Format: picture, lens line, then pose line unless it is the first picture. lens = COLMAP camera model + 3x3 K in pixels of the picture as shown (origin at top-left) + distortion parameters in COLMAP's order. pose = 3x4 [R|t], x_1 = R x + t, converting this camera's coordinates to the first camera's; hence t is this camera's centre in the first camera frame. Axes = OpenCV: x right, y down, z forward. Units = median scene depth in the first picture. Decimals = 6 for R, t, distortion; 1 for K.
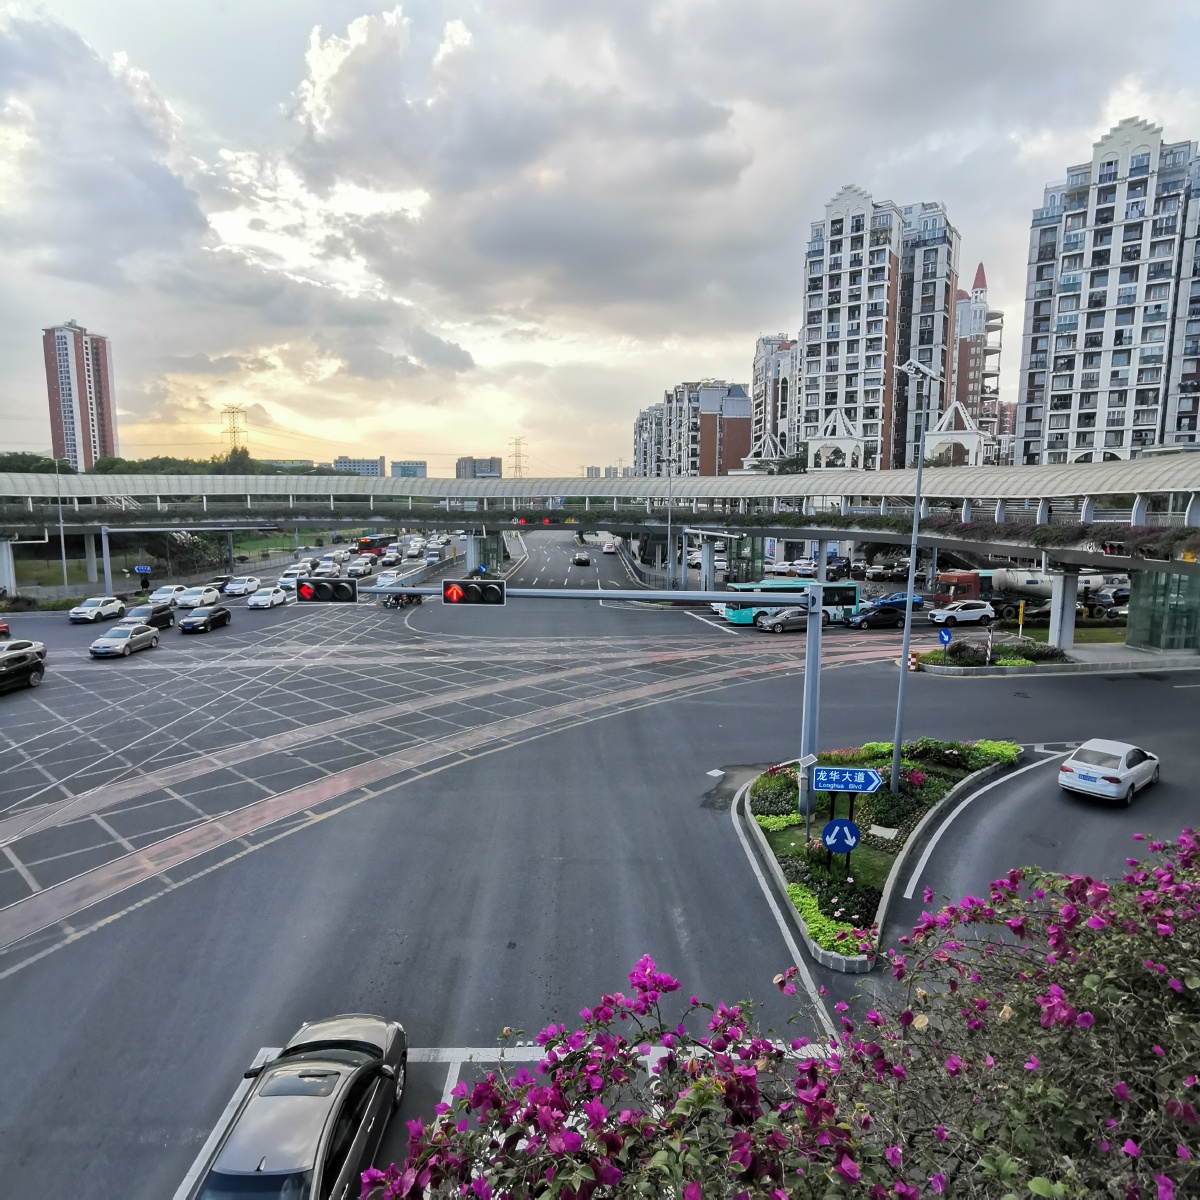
lens RADIAL K [[766.0, 0, 611.3], [0, 766.0, 602.6], [0, 0, 1]] dist [-0.071498, 0.081522]
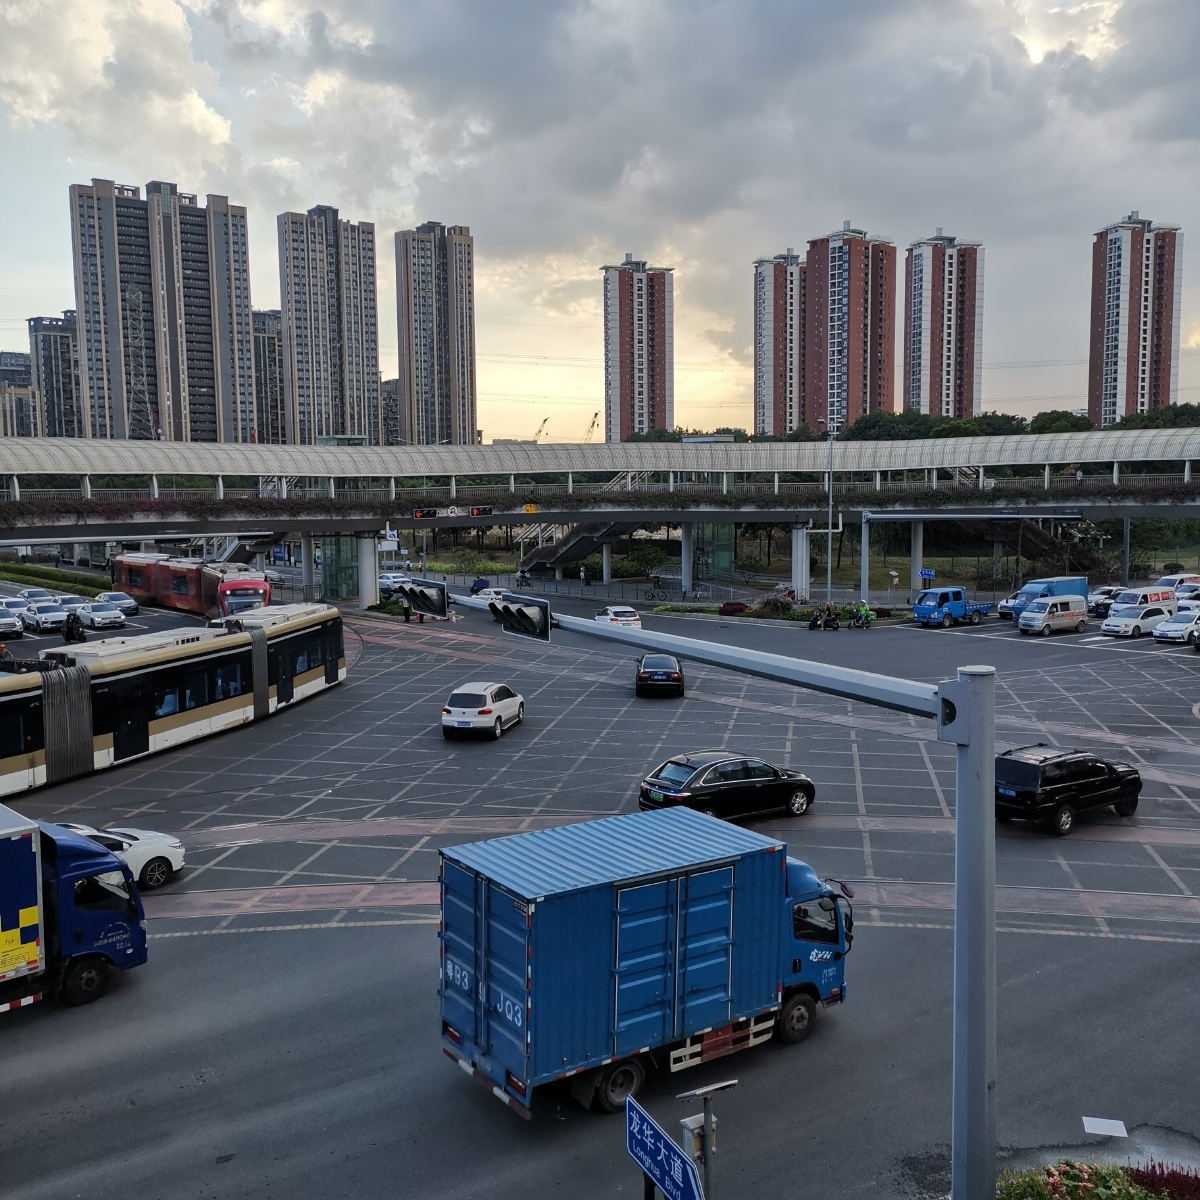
lens RADIAL K [[1232.1, 0, 600.0], [0, 1232.1, 600.0], [0, 0, 1]] dist [0.015647, 0.129954]
pose [[0.529896, 0.069165, -0.845238, 0.580279], [-0.095985, 0.995156, 0.021258, -0.046534], [0.842613, 0.069865, 0.533968, 0.433066]]
